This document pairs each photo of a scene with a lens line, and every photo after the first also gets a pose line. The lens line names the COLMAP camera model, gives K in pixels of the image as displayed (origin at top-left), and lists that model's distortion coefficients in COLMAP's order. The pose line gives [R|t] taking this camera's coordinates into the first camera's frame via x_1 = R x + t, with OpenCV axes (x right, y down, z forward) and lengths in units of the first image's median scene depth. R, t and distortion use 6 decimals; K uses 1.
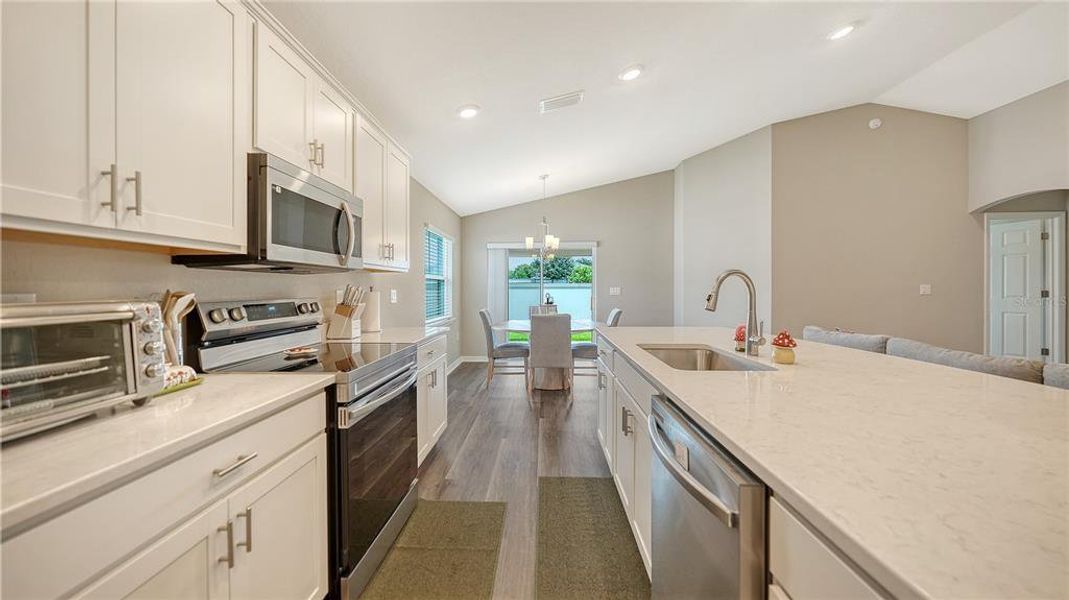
lens RADIAL K [[390.0, 0, 527.7], [0, 390.0, 291.4], [0, 0, 1]] dist [-0.002083, -0.000119]
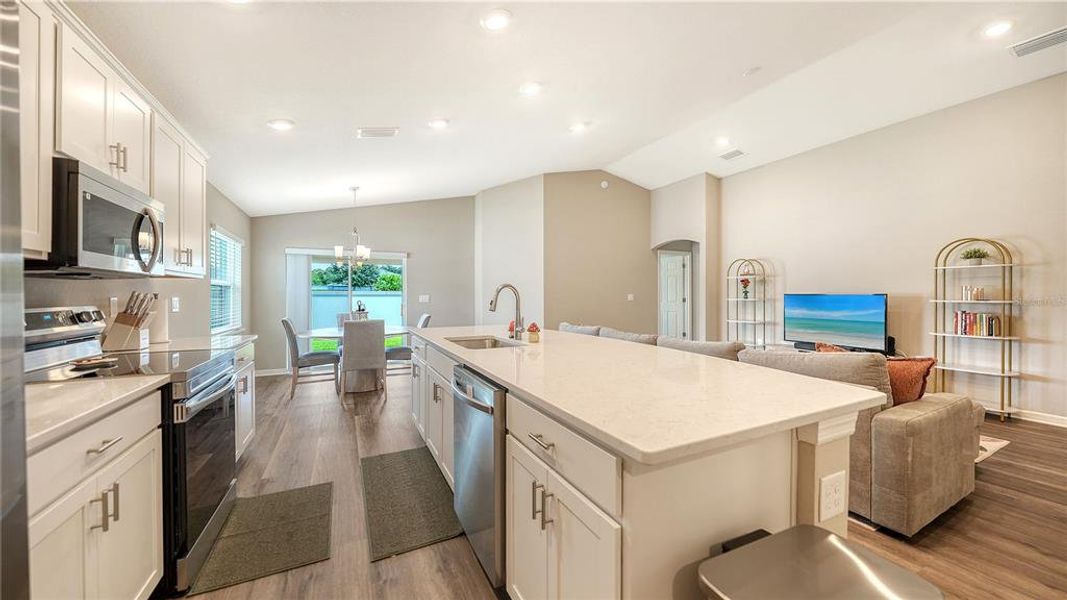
lens RADIAL K [[379.9, 0, 533.5], [0, 379.9, 300.0], [0, 0, 1]] dist [-0.000452, -0.000141]
pose [[0.874550, -0.002222, 0.484930, -0.066670], [0.001325, 0.999997, 0.002191, 0.002381], [-0.484933, -0.001274, 0.874550, -0.232078]]
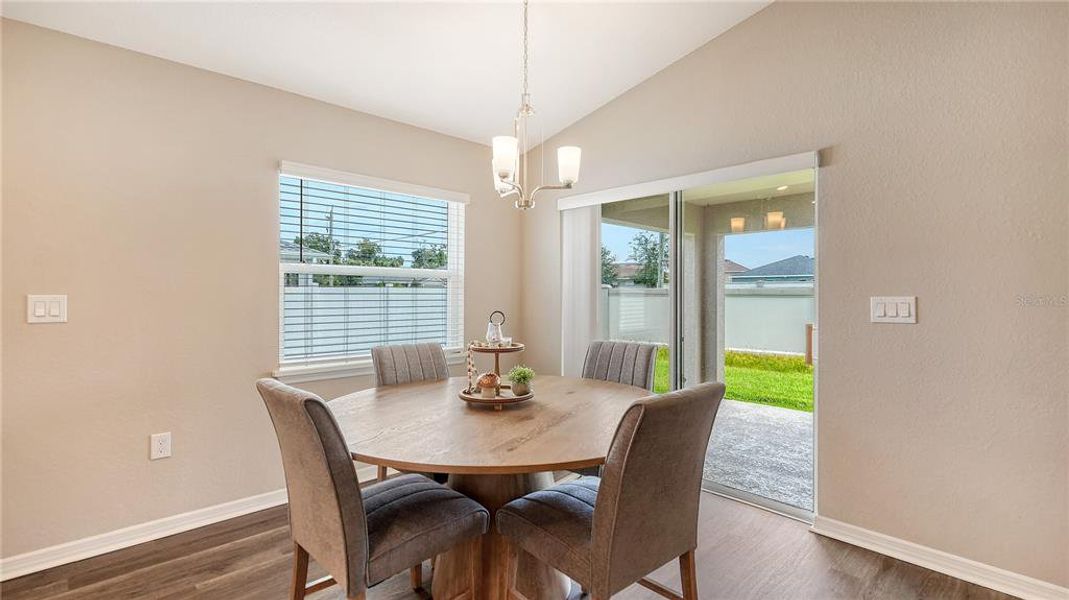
lens RADIAL K [[508.1, 0, 515.2], [0, 508.1, 296.6], [0, 0, 1]] dist [0.000372, -0.000021]
pose [[0.733961, 0.014165, -0.679044, 0.695060], [-0.015082, 0.999876, 0.004556, -0.018198], [0.679024, 0.006897, 0.734084, 1.264467]]
